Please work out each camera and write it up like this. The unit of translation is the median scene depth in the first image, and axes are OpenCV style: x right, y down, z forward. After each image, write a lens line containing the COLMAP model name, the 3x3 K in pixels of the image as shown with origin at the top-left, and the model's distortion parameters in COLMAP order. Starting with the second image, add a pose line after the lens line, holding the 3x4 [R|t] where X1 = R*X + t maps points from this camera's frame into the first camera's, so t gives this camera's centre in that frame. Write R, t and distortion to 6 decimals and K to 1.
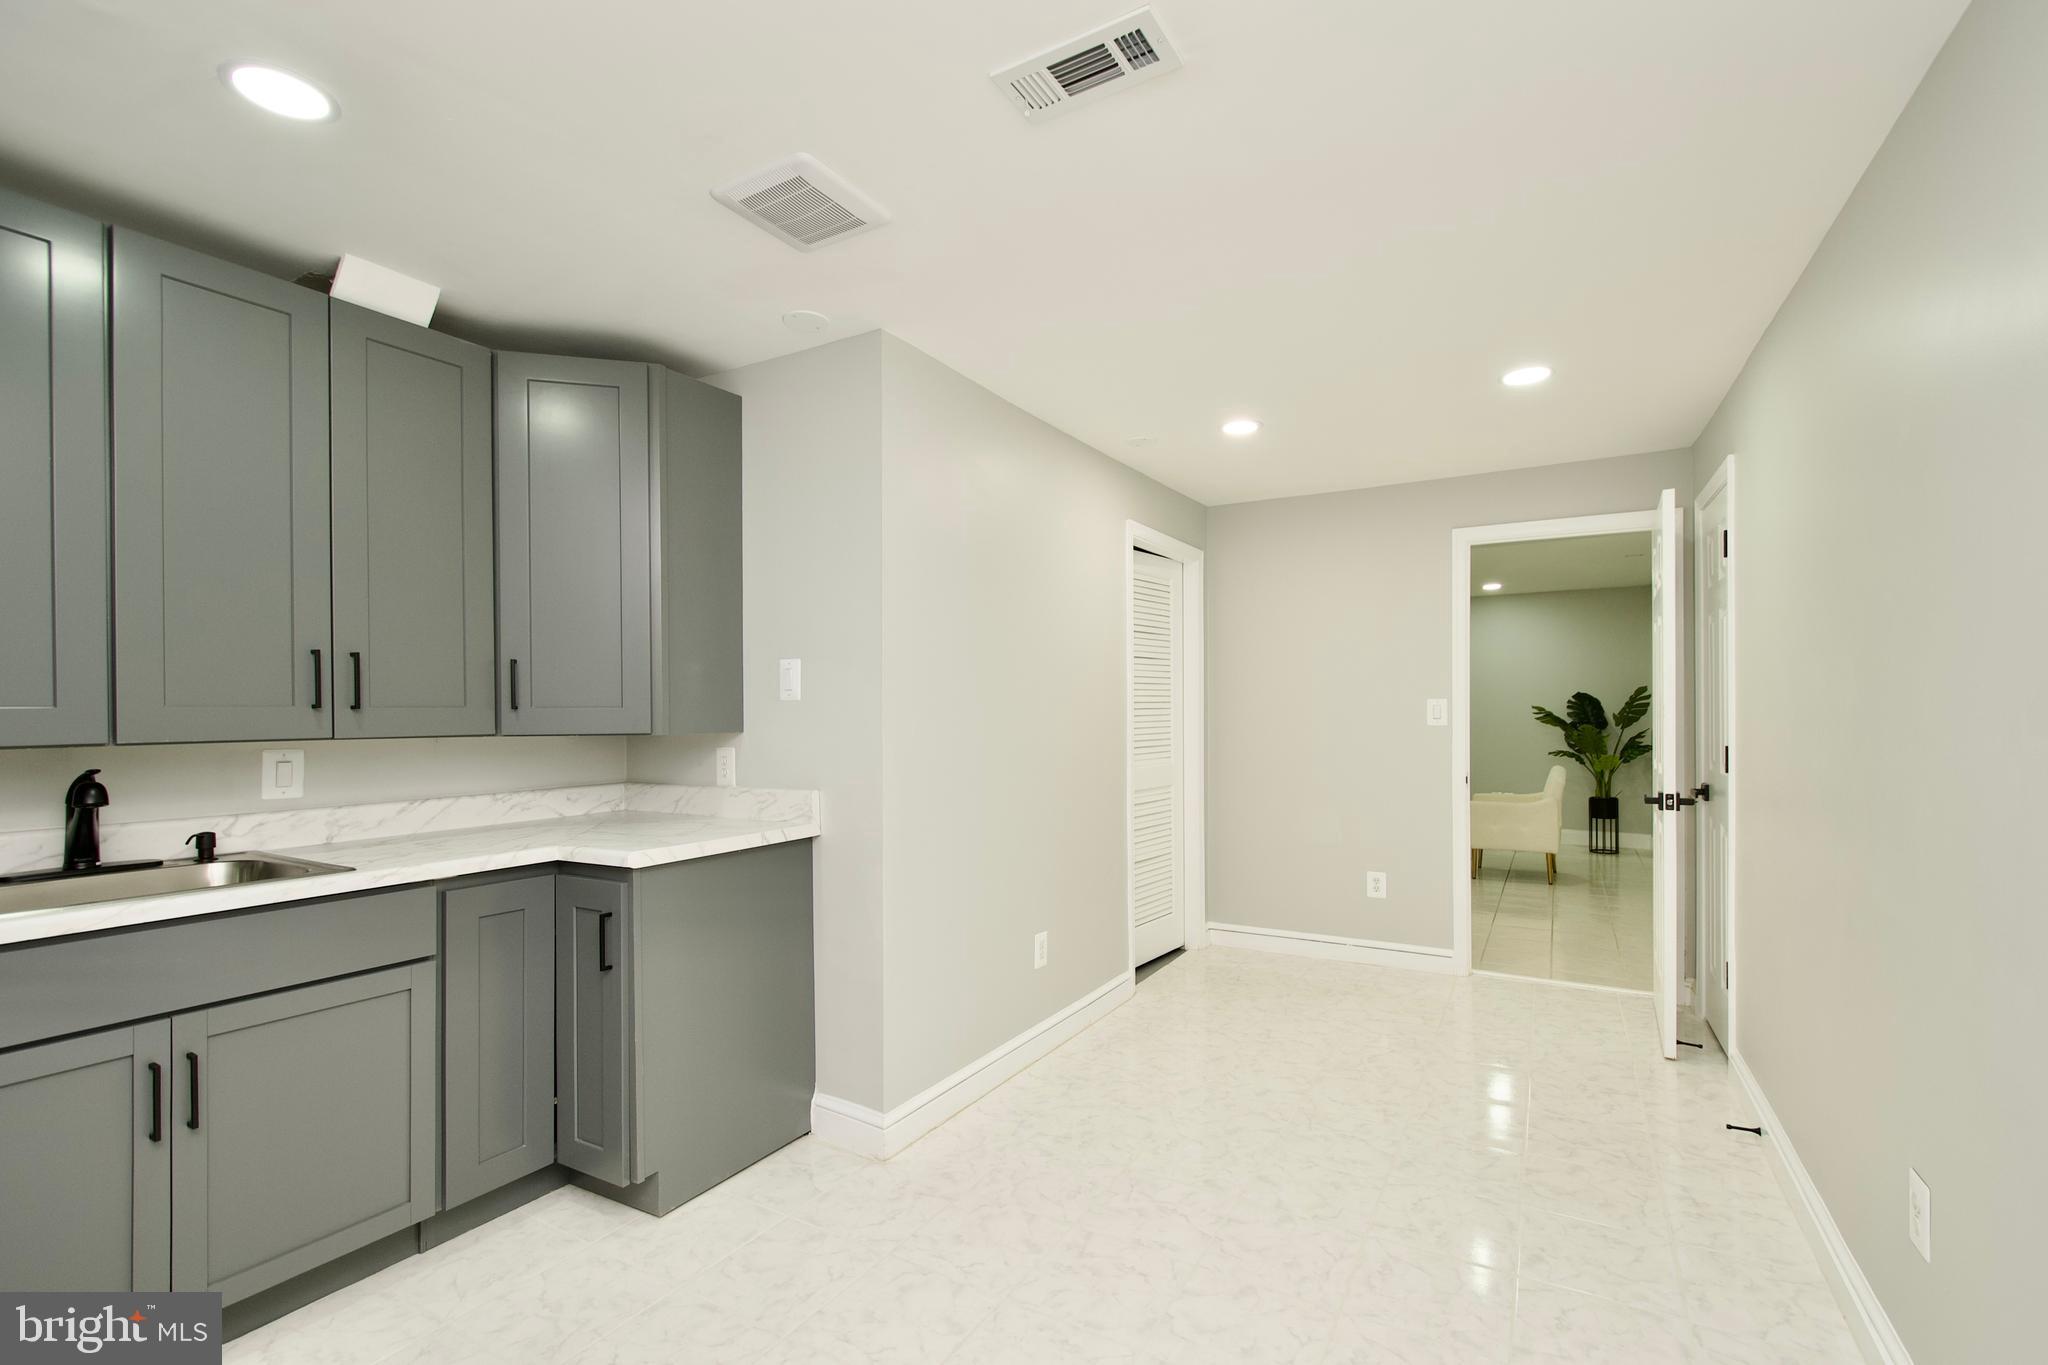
lens RADIAL K [[900.9, 0, 1041.2], [0, 900.9, 713.3], [0, 0, 1]] dist [0.001167, -0.000031]
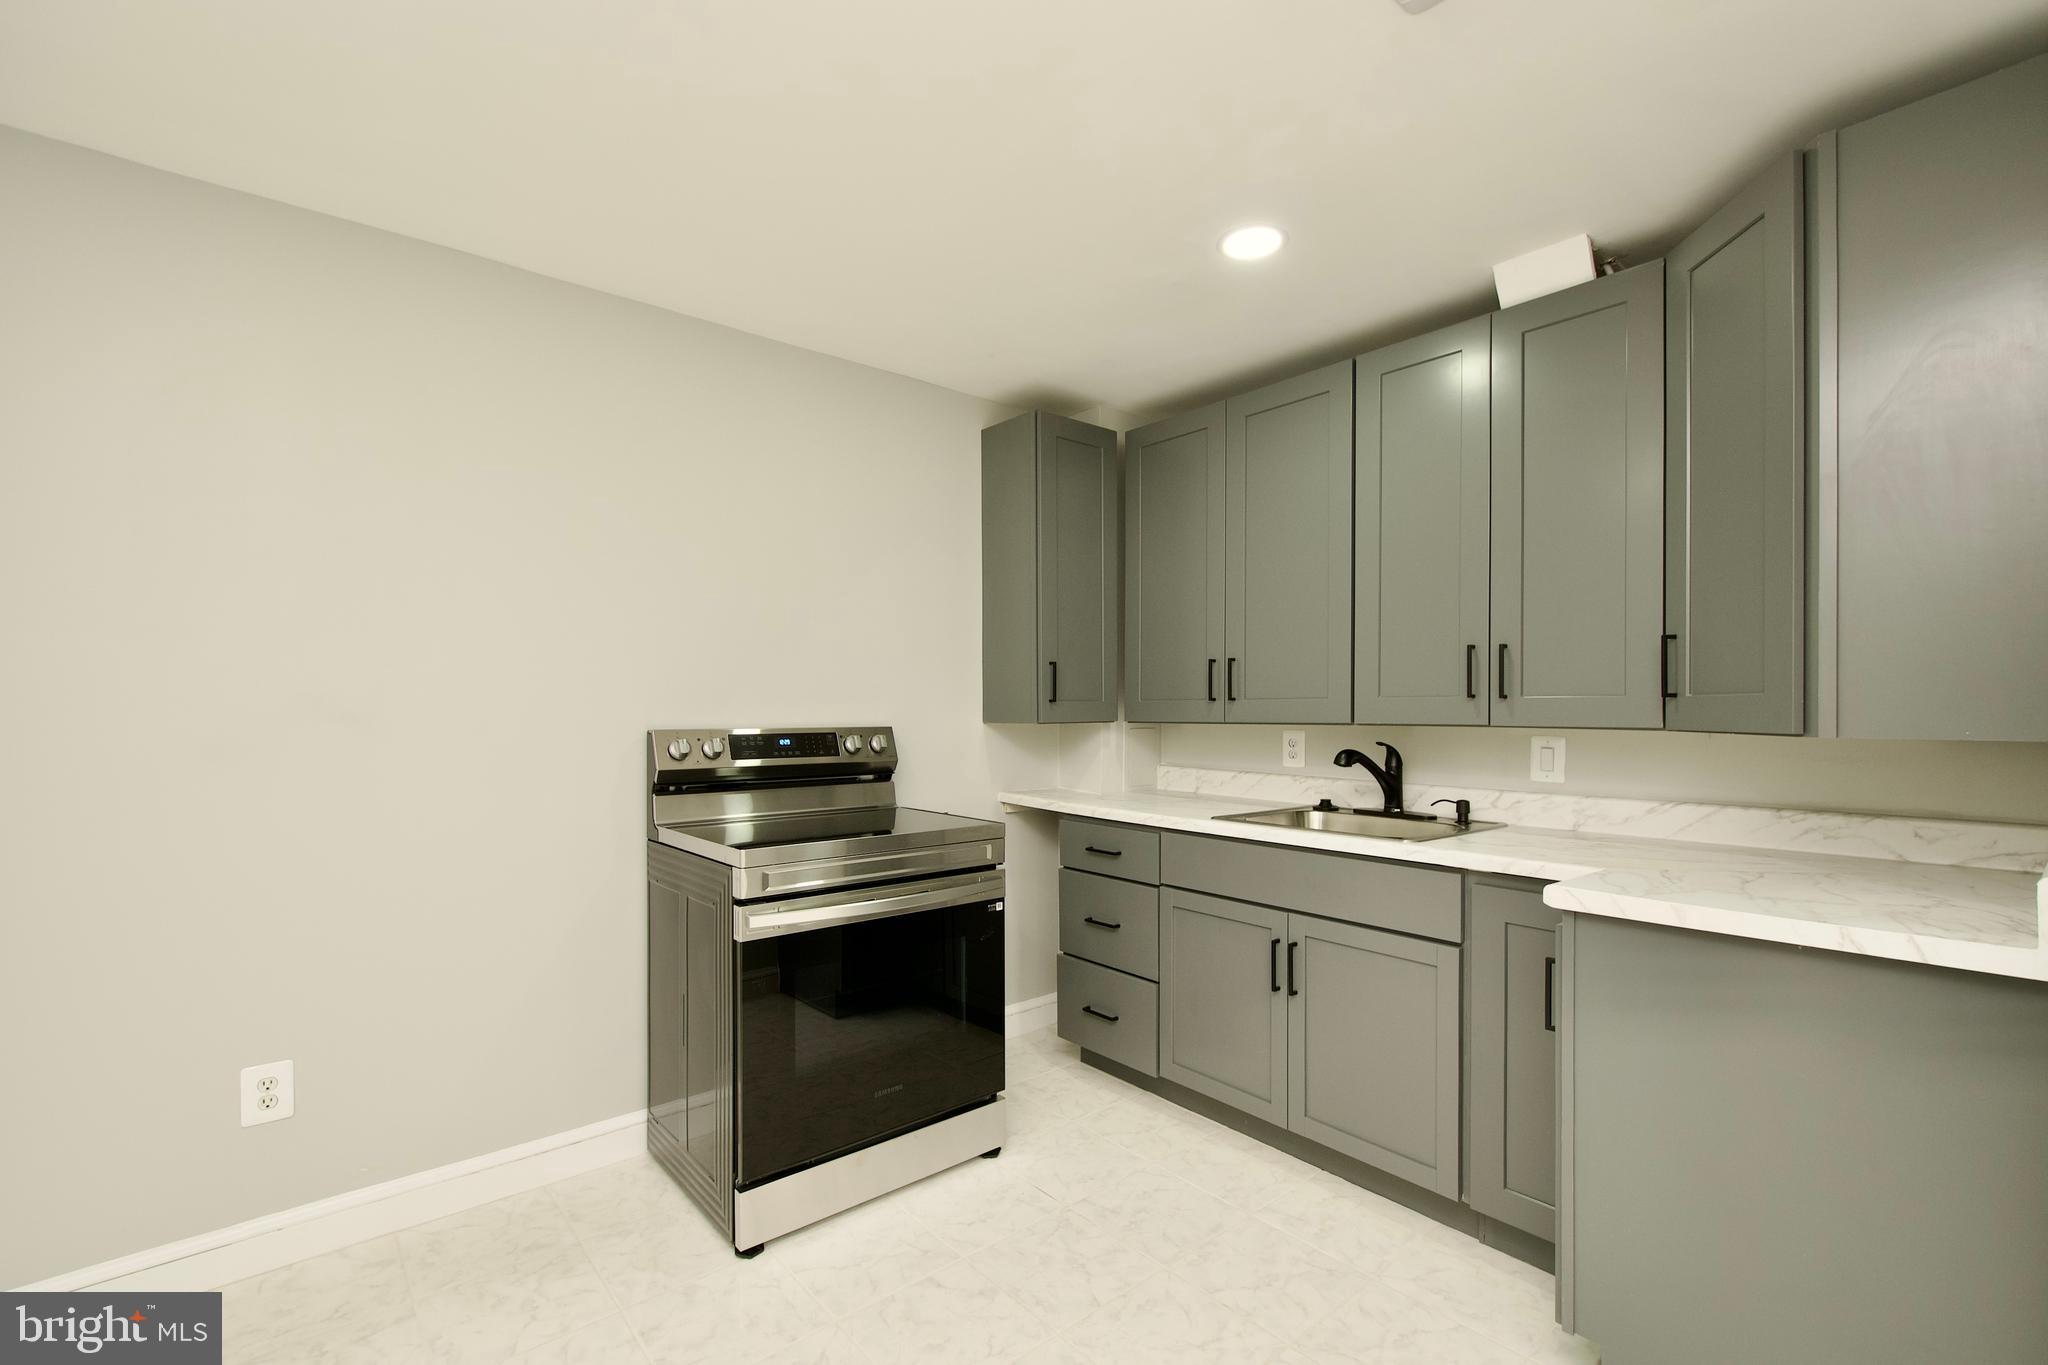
lens RADIAL K [[900.9, 0, 1041.2], [0, 900.9, 713.3], [0, 0, 1]] dist [0.001167, -0.000031]
pose [[-0.347125, 0.009034, -0.937775, 0.403191], [-0.001619, 0.999946, 0.010232, 0.003026], [0.937818, 0.005070, -0.347091, 0.867149]]
